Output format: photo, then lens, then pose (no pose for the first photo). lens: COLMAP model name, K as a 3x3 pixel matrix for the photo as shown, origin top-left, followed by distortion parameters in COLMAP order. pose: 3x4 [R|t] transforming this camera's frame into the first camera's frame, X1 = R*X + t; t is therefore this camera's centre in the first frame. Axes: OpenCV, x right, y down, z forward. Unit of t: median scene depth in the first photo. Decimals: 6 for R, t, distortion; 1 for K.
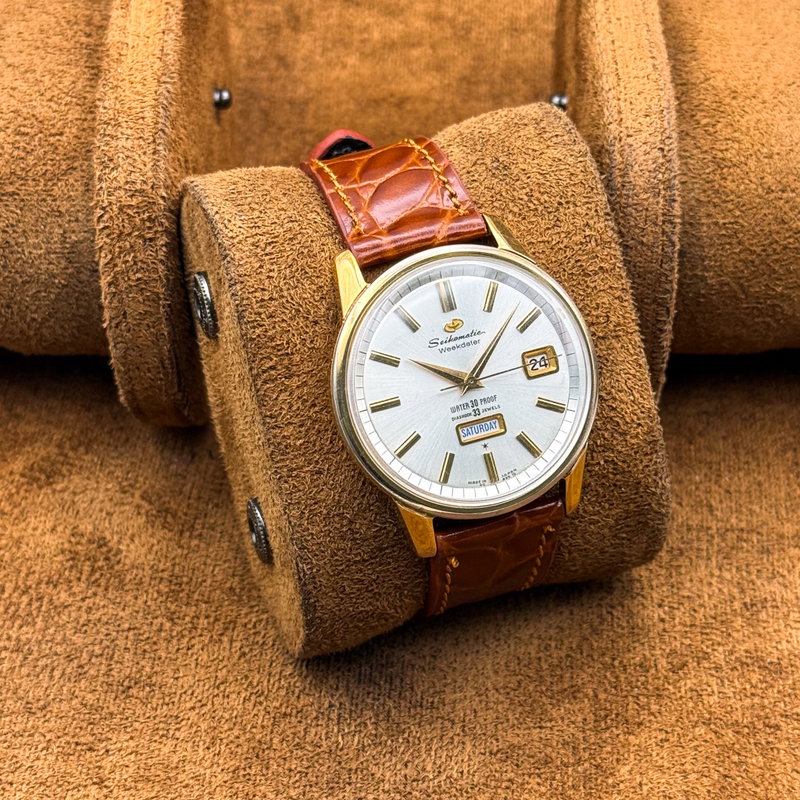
lens RADIAL K [[2026.6, 0, 404.8], [0, 2026.6, 394.0], [0, 0, 1]] dist [0.342461, 0.000000]
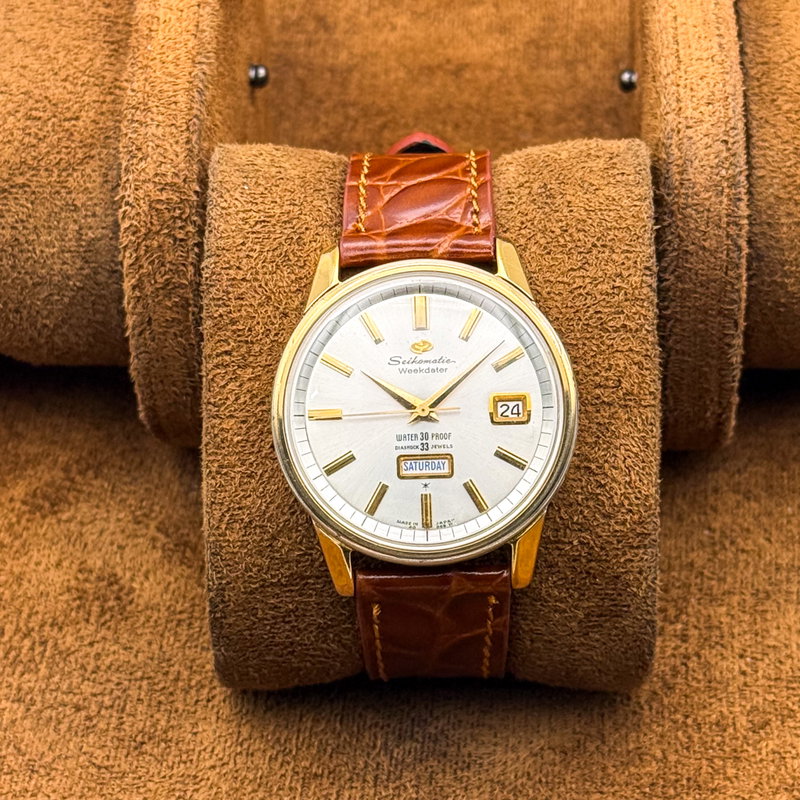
lens RADIAL K [[2541.1, 0, 392.6], [0, 2541.1, 408.2], [0, 0, 1]] dist [0.346865, 0.000000]
pose [[0.939233, 0.206844, -0.273965, 0.319597], [-0.224804, 0.973757, -0.035503, 0.034888], [0.259432, 0.094934, 0.961084, -0.078611]]
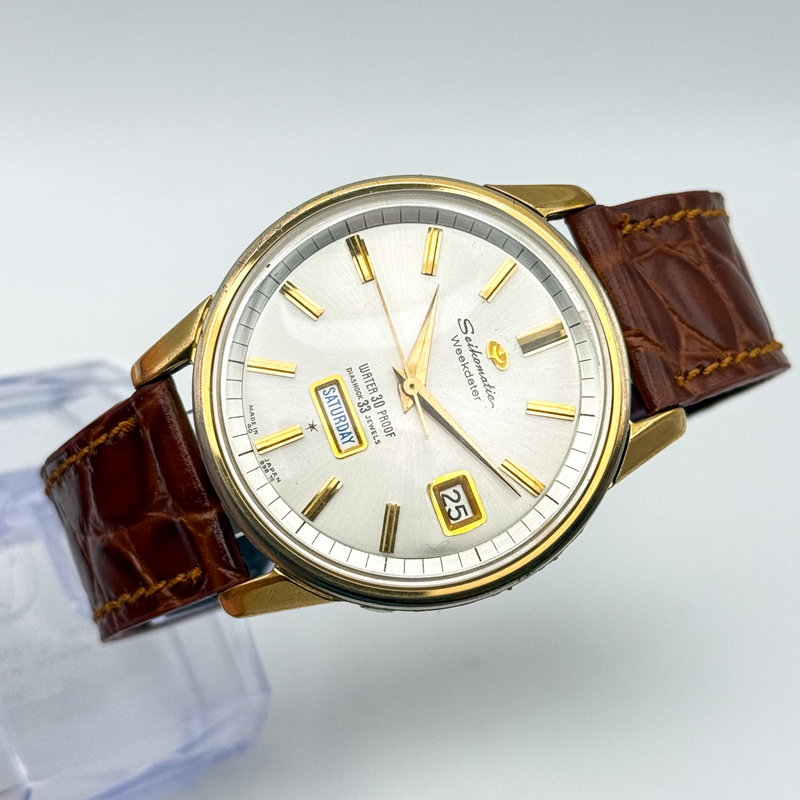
lens RADIAL K [[2151.8, 0, 404.9], [0, 2151.8, 395.7], [0, 0, 1]] dist [0.387496, 0.000000]
pose [[0.112678, 0.938042, -0.327691, 0.247162], [-0.993296, 0.114904, -0.012626, 0.004590], [0.025810, 0.326917, 0.944701, 0.365411]]
